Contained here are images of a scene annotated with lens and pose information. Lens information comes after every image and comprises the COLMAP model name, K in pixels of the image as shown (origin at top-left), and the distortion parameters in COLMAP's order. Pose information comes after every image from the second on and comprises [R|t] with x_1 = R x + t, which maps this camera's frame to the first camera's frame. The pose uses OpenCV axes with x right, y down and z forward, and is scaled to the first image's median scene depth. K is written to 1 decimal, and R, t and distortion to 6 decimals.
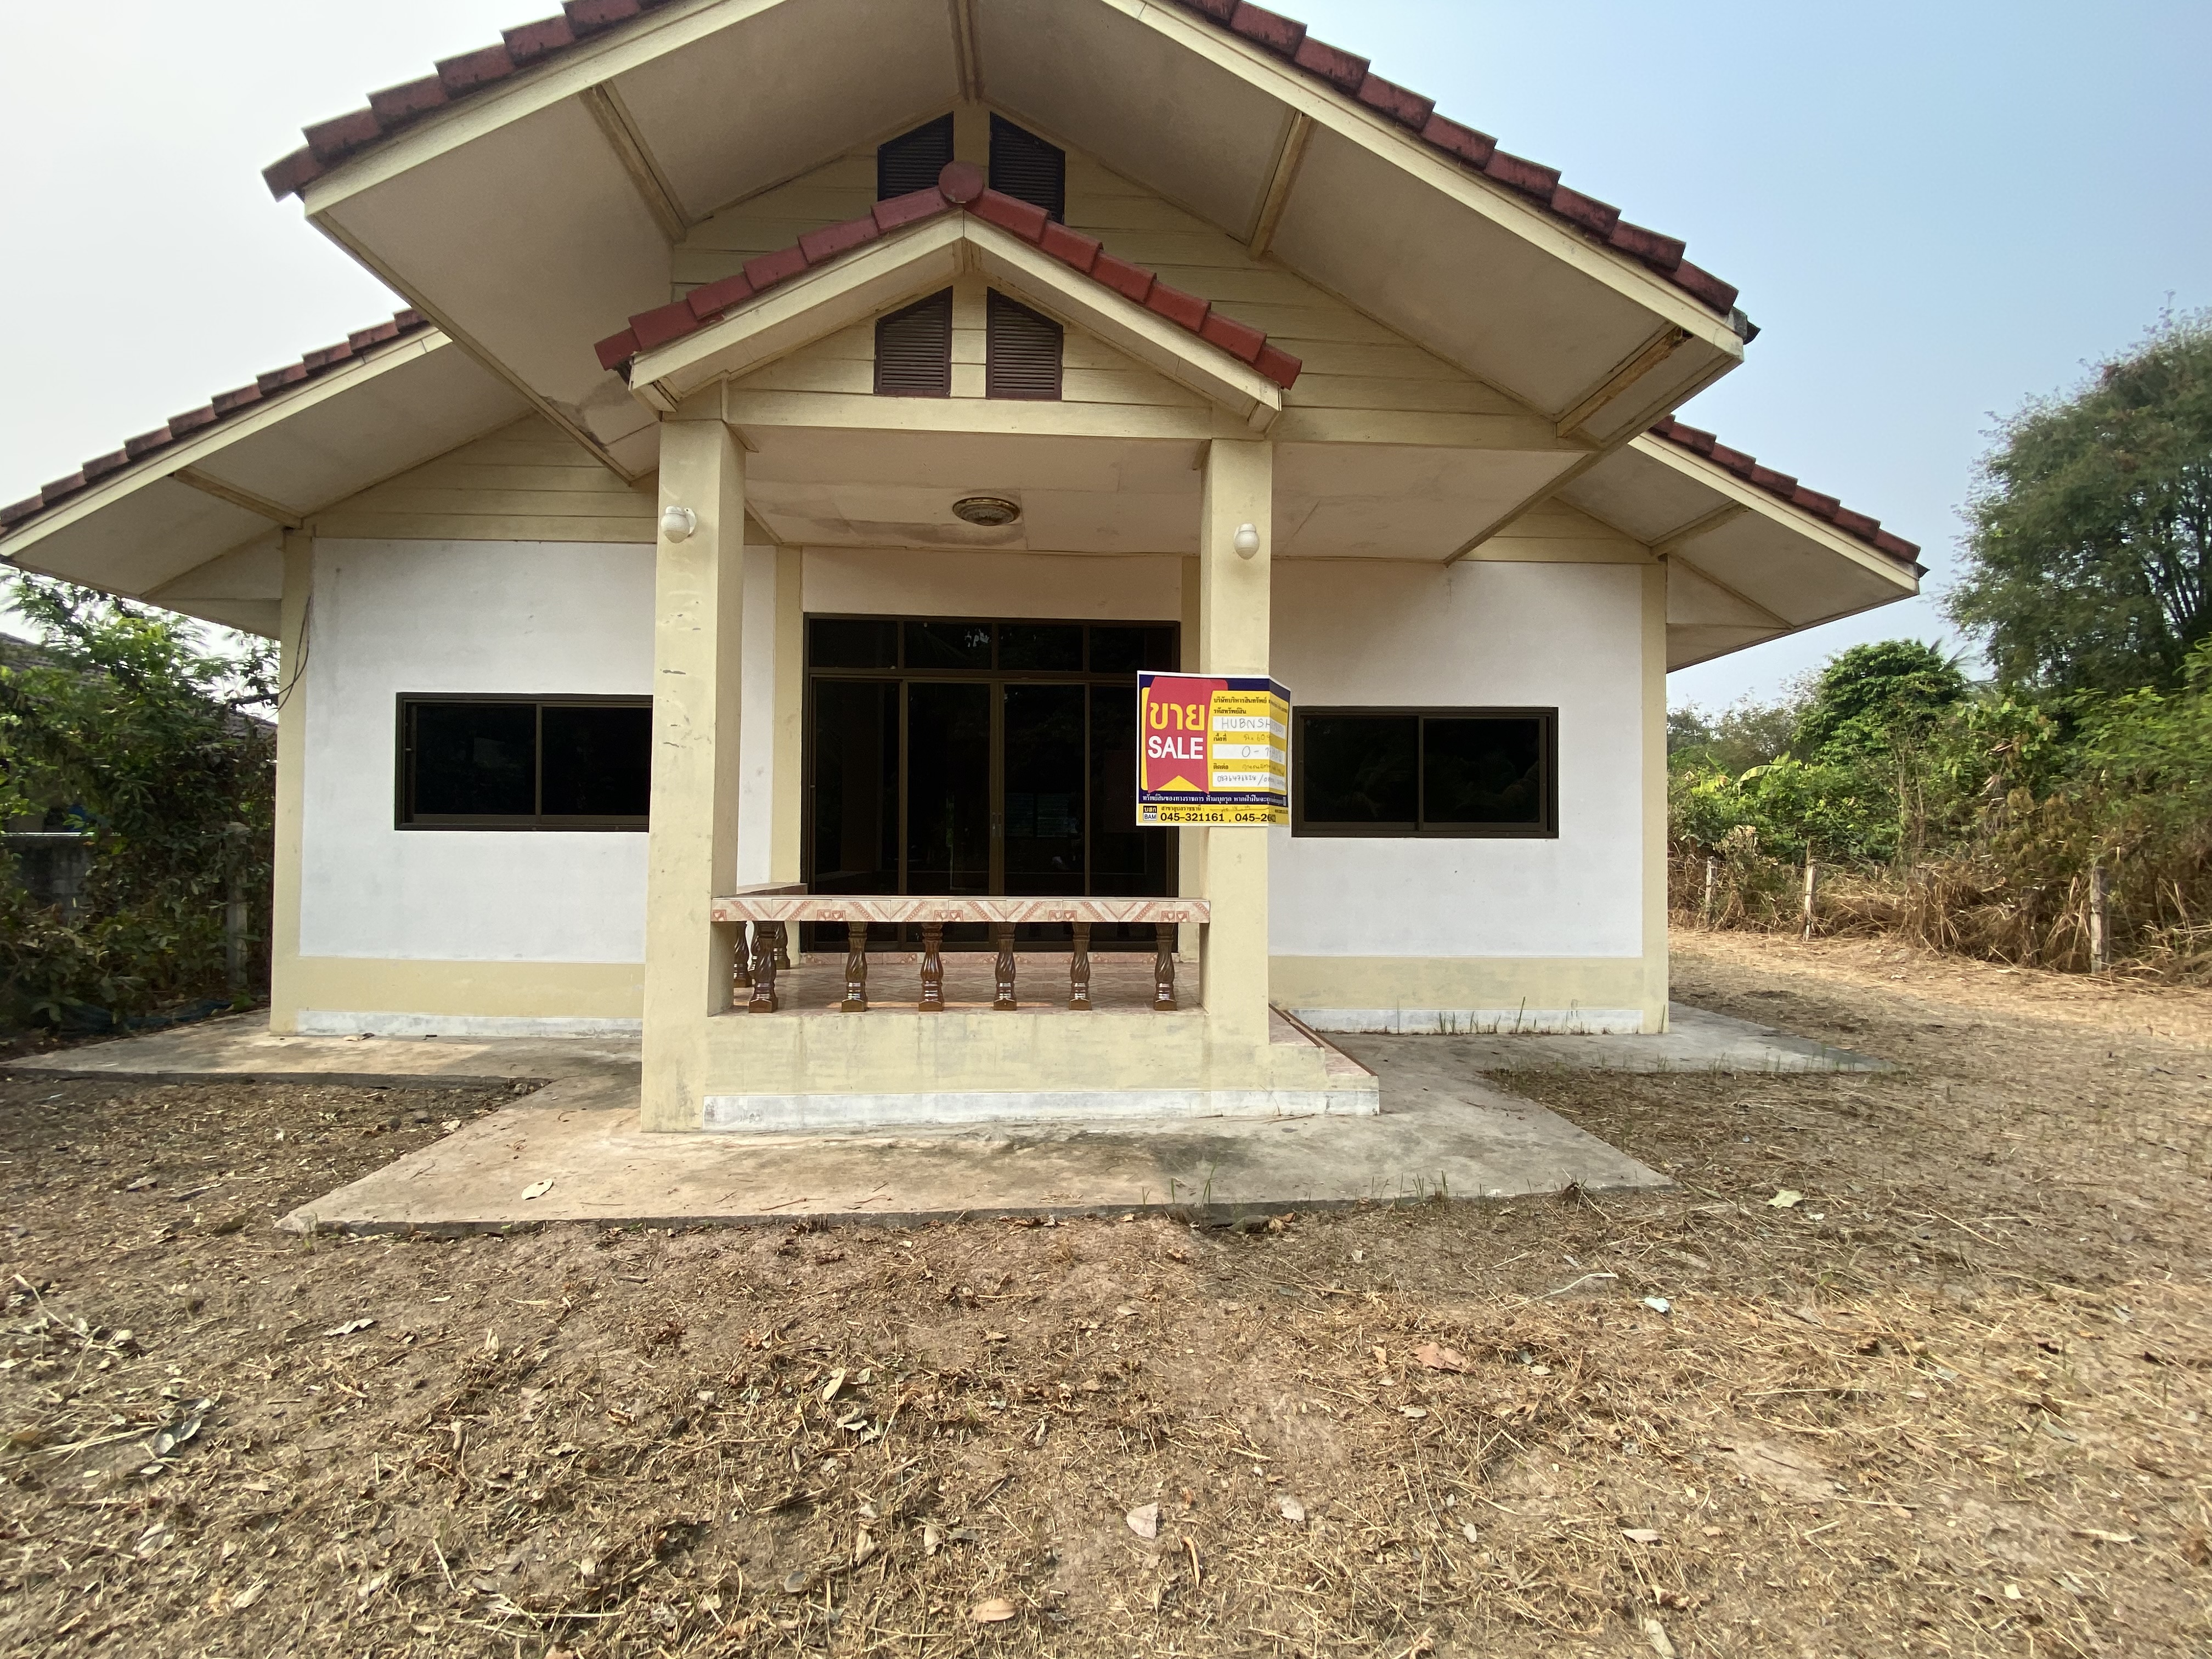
lens RADIAL K [[899.9, 0, 1104.4], [0, 899.9, 822.5], [0, 0, 1]] dist [-0.012930, -0.000160]
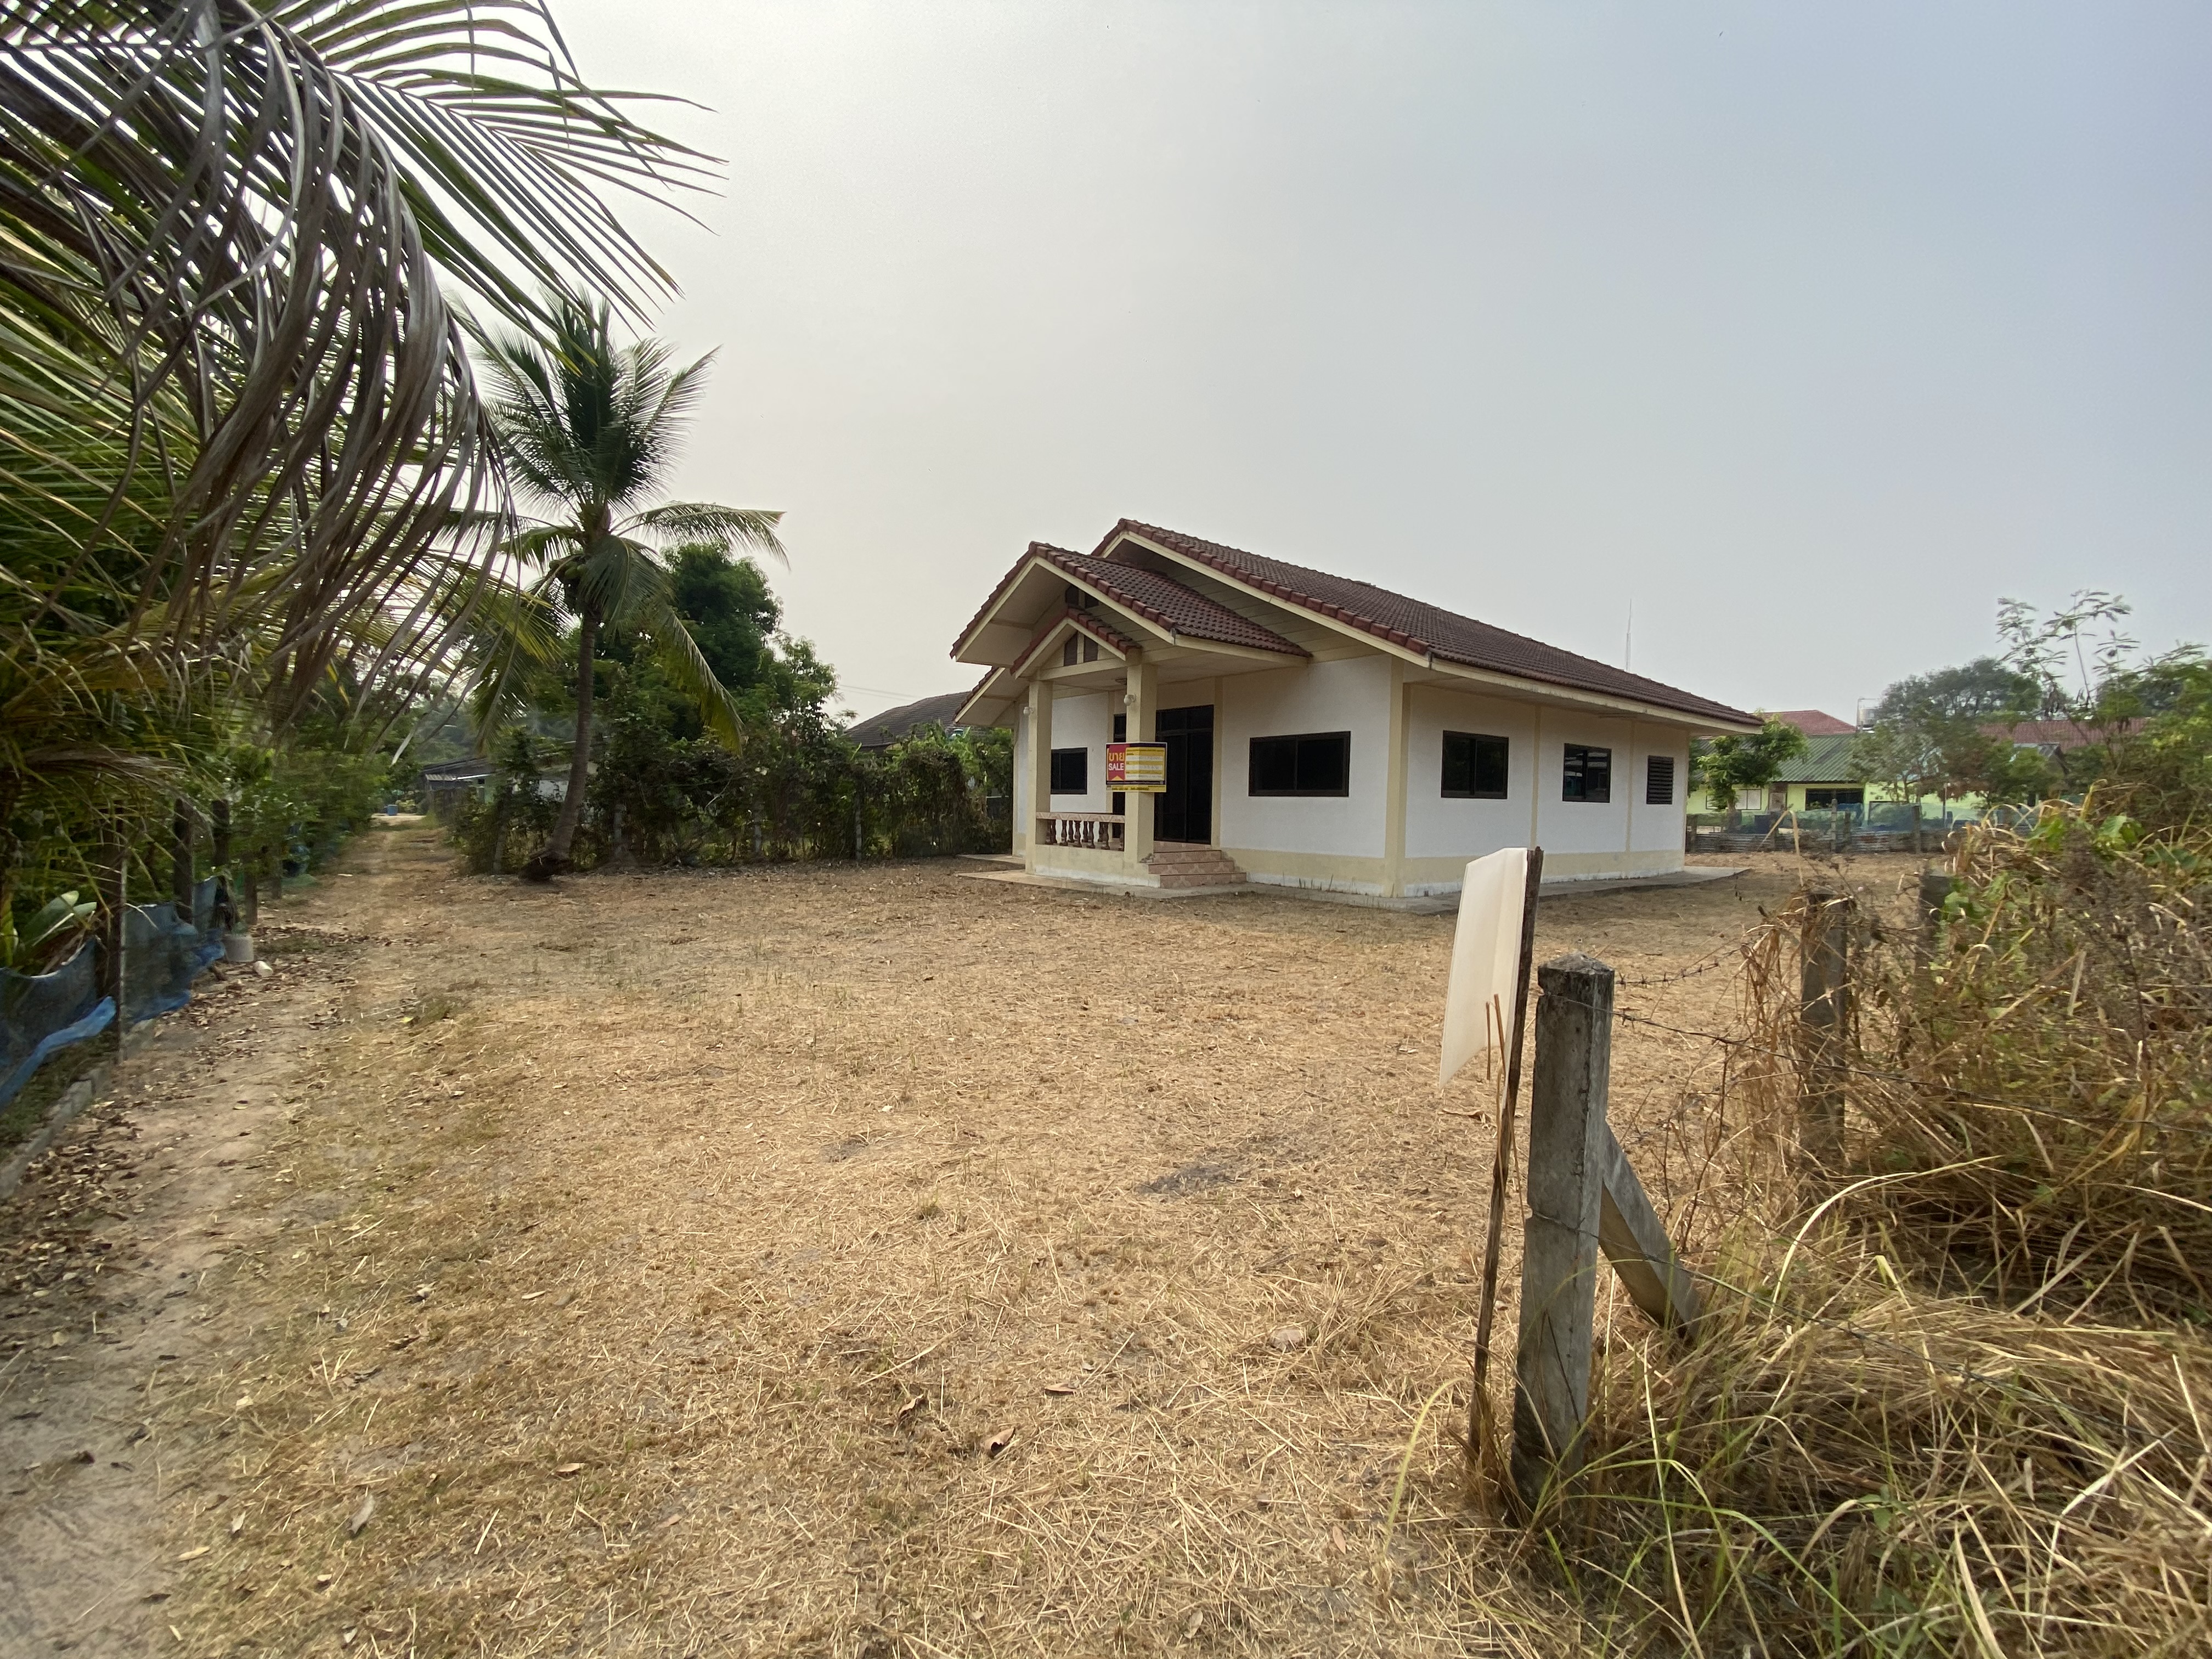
lens RADIAL K [[886.8, 0, 1106.0], [0, 886.8, 829.5], [0, 0, 1]] dist [-0.000039, -0.000046]
pose [[0.602337, 0.027105, -0.797782, 2.283770], [0.005088, 0.999273, 0.037793, 0.017000], [0.798226, -0.026824, 0.601761, -0.819972]]
